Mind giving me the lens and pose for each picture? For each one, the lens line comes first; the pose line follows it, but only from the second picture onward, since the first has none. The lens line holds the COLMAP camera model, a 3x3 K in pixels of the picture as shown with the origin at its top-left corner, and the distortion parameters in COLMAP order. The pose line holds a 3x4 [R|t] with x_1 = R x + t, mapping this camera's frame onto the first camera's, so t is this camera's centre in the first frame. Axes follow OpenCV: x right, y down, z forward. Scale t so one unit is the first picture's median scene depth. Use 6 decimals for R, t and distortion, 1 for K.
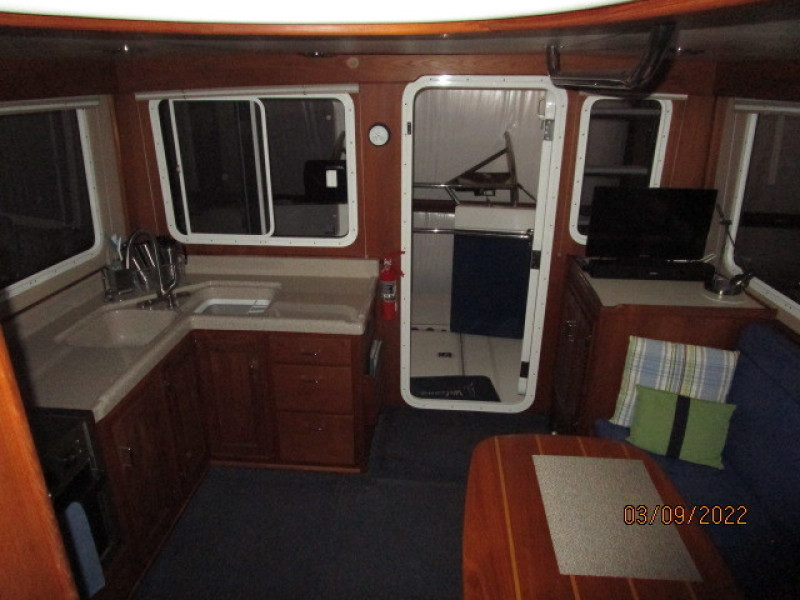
lens RADIAL K [[569.3, 0, 399.1], [0, 569.3, 294.1], [0, 0, 1]] dist [-0.033979, 0.013160]
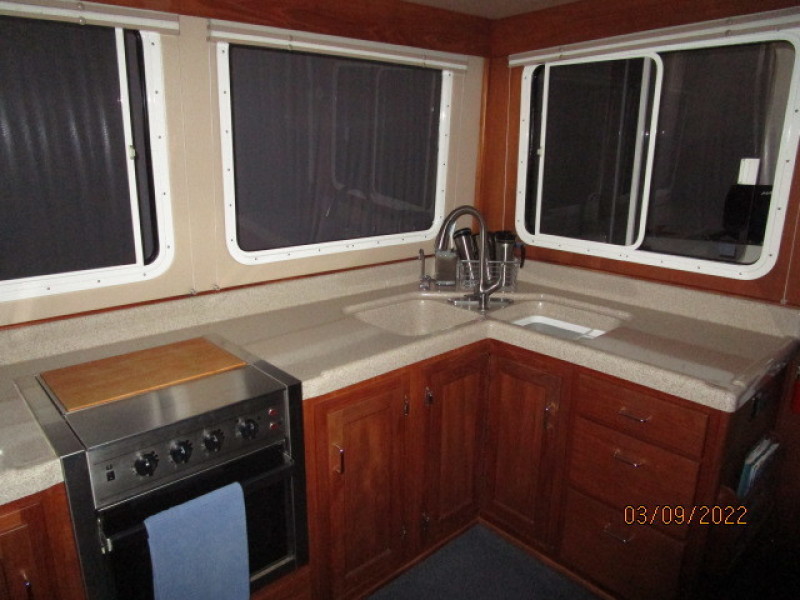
lens RADIAL K [[569.3, 0, 402.2], [0, 569.3, 299.7], [0, 0, 1]] dist [-0.033979, 0.013160]
pose [[0.737358, 0.187809, -0.648869, 0.033372], [-0.254494, 0.967030, -0.009303, 0.044449], [0.625729, 0.171993, 0.760843, 0.305756]]
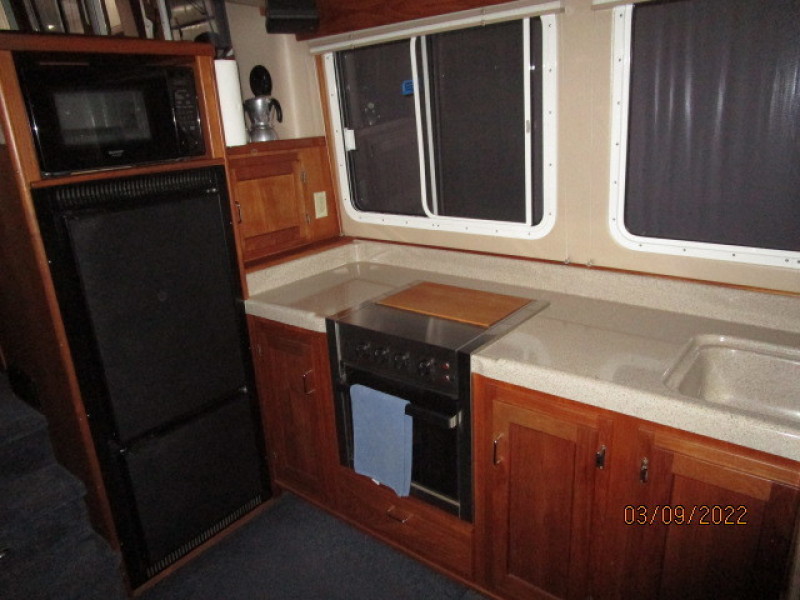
lens RADIAL K [[569.3, 0, 402.1], [0, 569.3, 301.2], [0, 0, 1]] dist [-0.033979, 0.013160]
pose [[-0.556509, 0.285862, -0.780116, 0.088880], [-0.253530, 0.835735, 0.487102, -0.153911], [0.791215, 0.468860, -0.392619, 0.791678]]
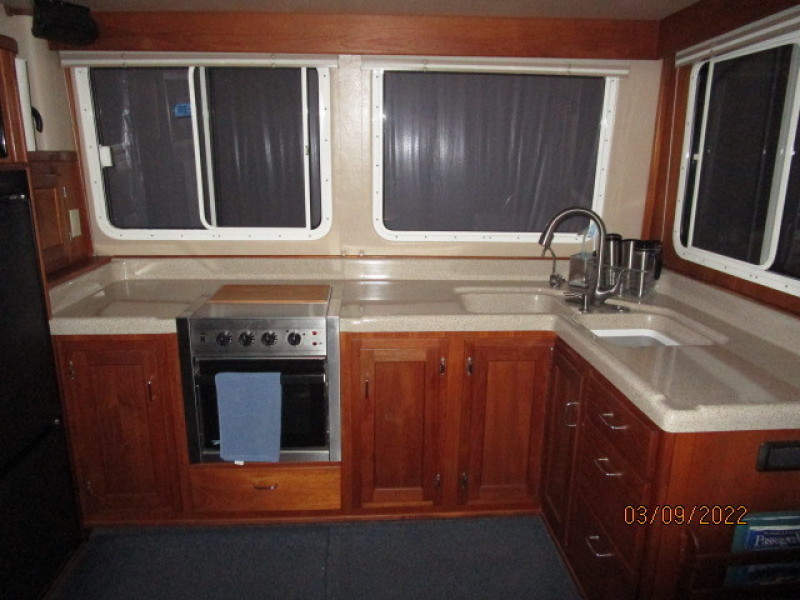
lens RADIAL K [[569.3, 0, 403.8], [0, 569.3, 300.4], [0, 0, 1]] dist [-0.033979, 0.013160]
pose [[0.152241, 0.245758, -0.957301, 0.320215], [-0.372759, 0.911339, 0.174678, -0.035350], [0.915354, 0.330249, 0.230352, 0.559562]]
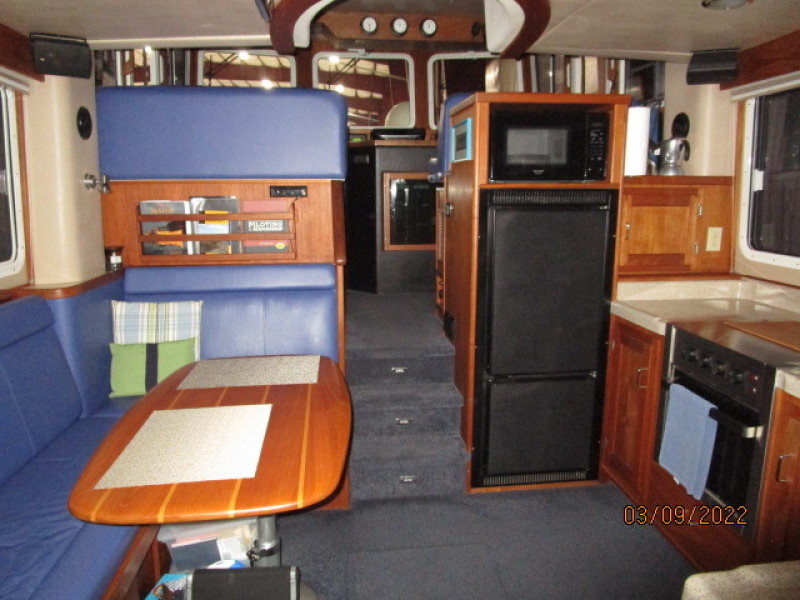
lens RADIAL K [[576.0, 0, 407.0], [0, 576.0, 302.5], [0, 0, 1]] dist [-0.008959, 0.011057]
pose [[-0.979637, 0.036096, -0.197504, 0.118601], [-0.076767, 0.841620, 0.534587, -0.199406], [0.185520, 0.538863, -0.821711, 1.022436]]
